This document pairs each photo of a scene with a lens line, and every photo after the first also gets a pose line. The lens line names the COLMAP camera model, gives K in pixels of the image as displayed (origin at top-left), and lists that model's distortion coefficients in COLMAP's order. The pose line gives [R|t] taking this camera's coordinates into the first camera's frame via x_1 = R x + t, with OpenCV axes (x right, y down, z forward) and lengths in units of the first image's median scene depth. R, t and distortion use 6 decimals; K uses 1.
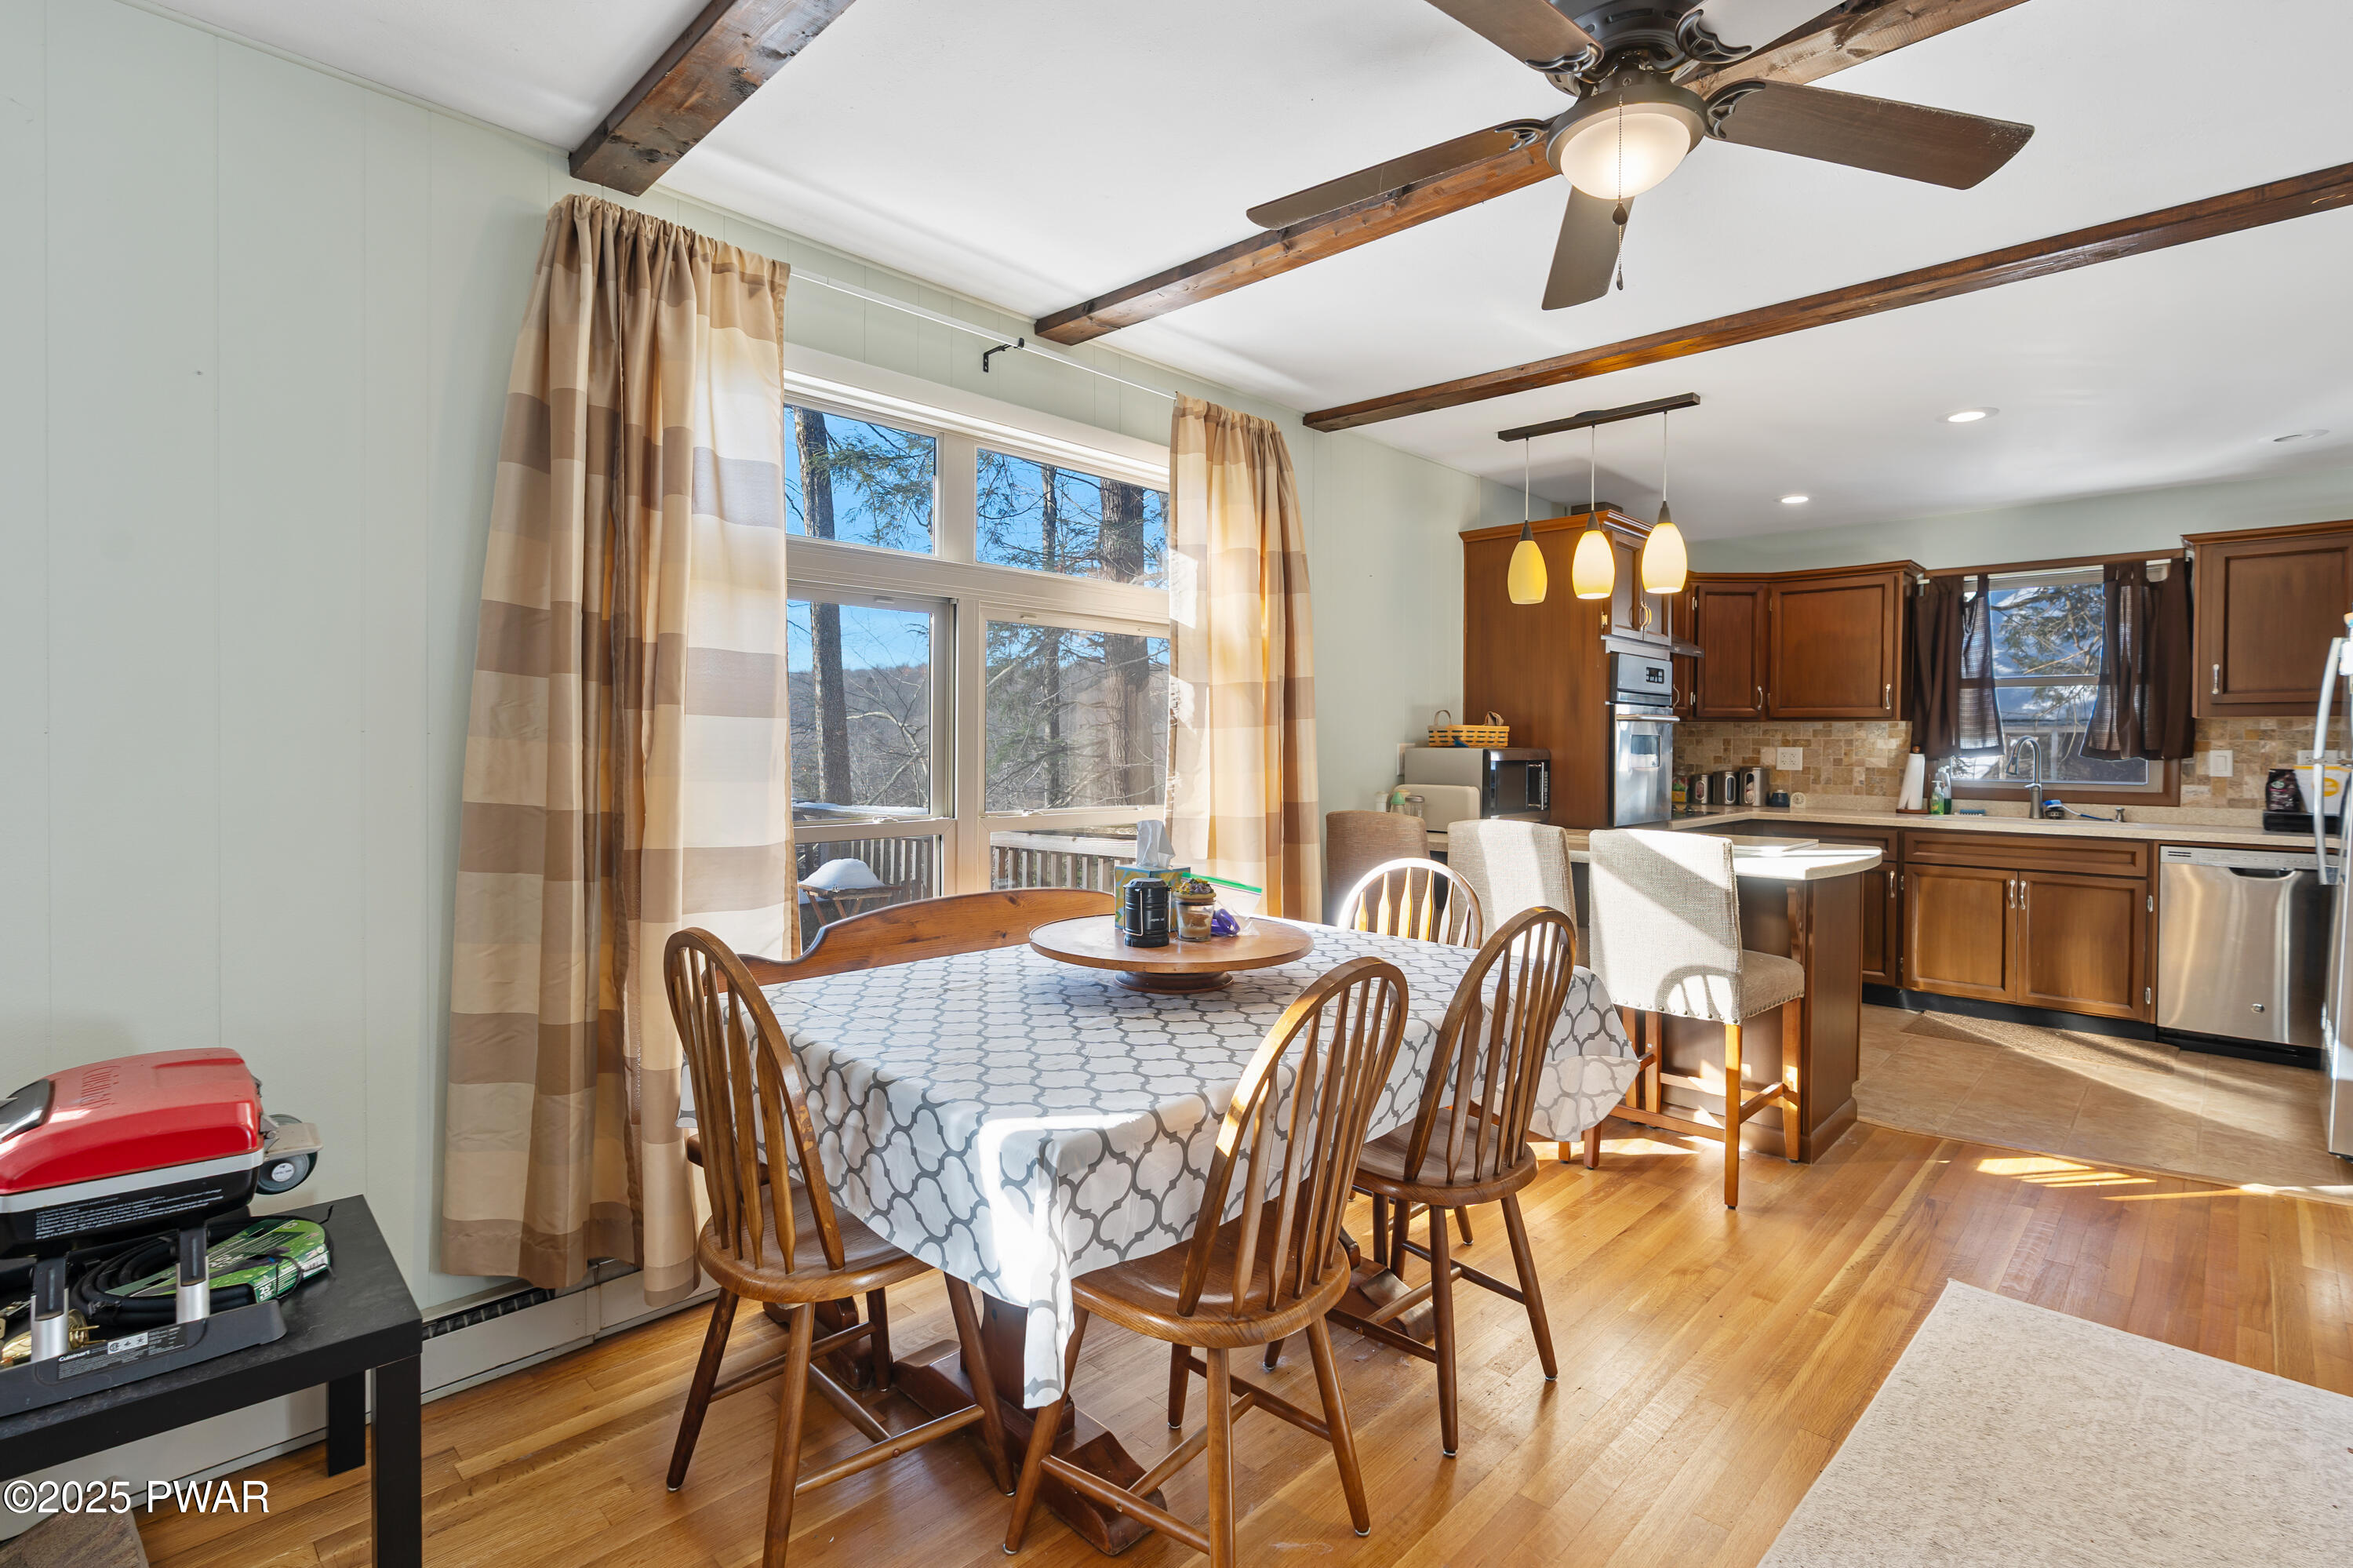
lens RADIAL K [[1097.4, 0, 1181.6], [0, 1097.4, 764.2], [0, 0, 1]] dist [-0.011987, 0.004388]
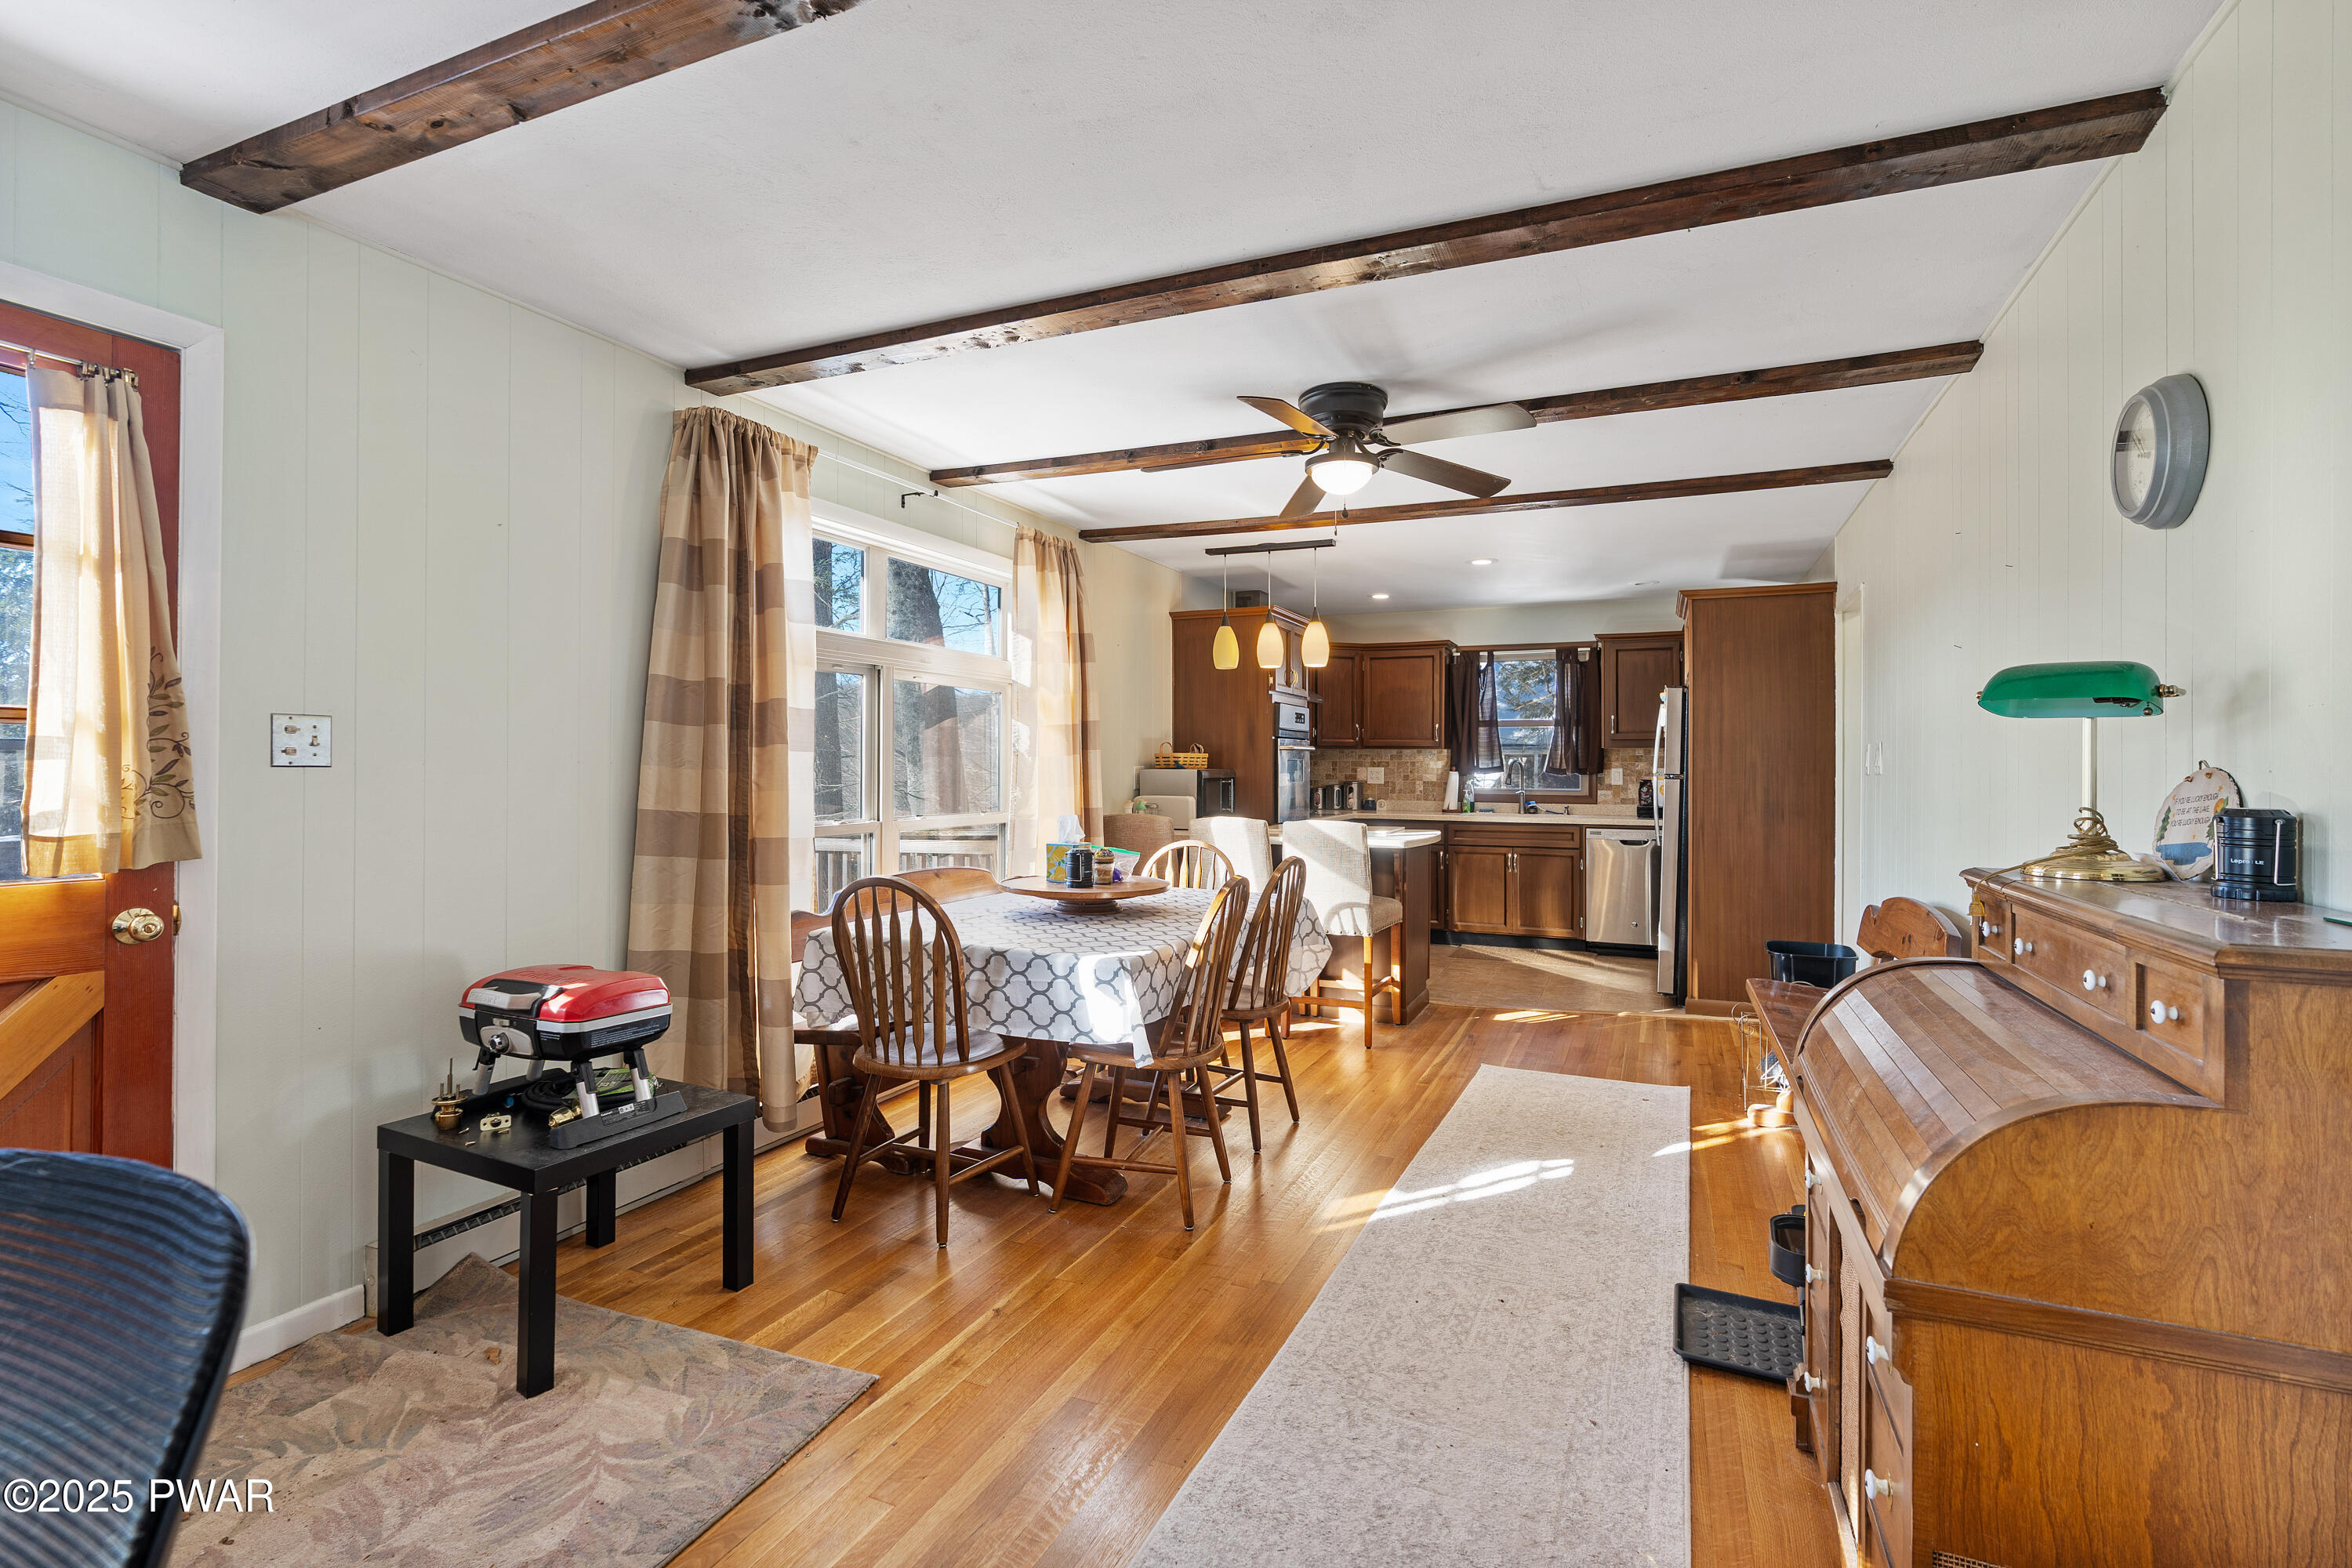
lens RADIAL K [[1096.8, 0, 1181.1], [0, 1096.8, 764.3], [0, 0, 1]] dist [-0.011987, 0.004388]
pose [[0.936473, -0.002746, 0.350730, -0.224857], [0.009132, 0.999821, -0.016555, 0.002036], [-0.350622, 0.018706, 0.936330, -0.301262]]
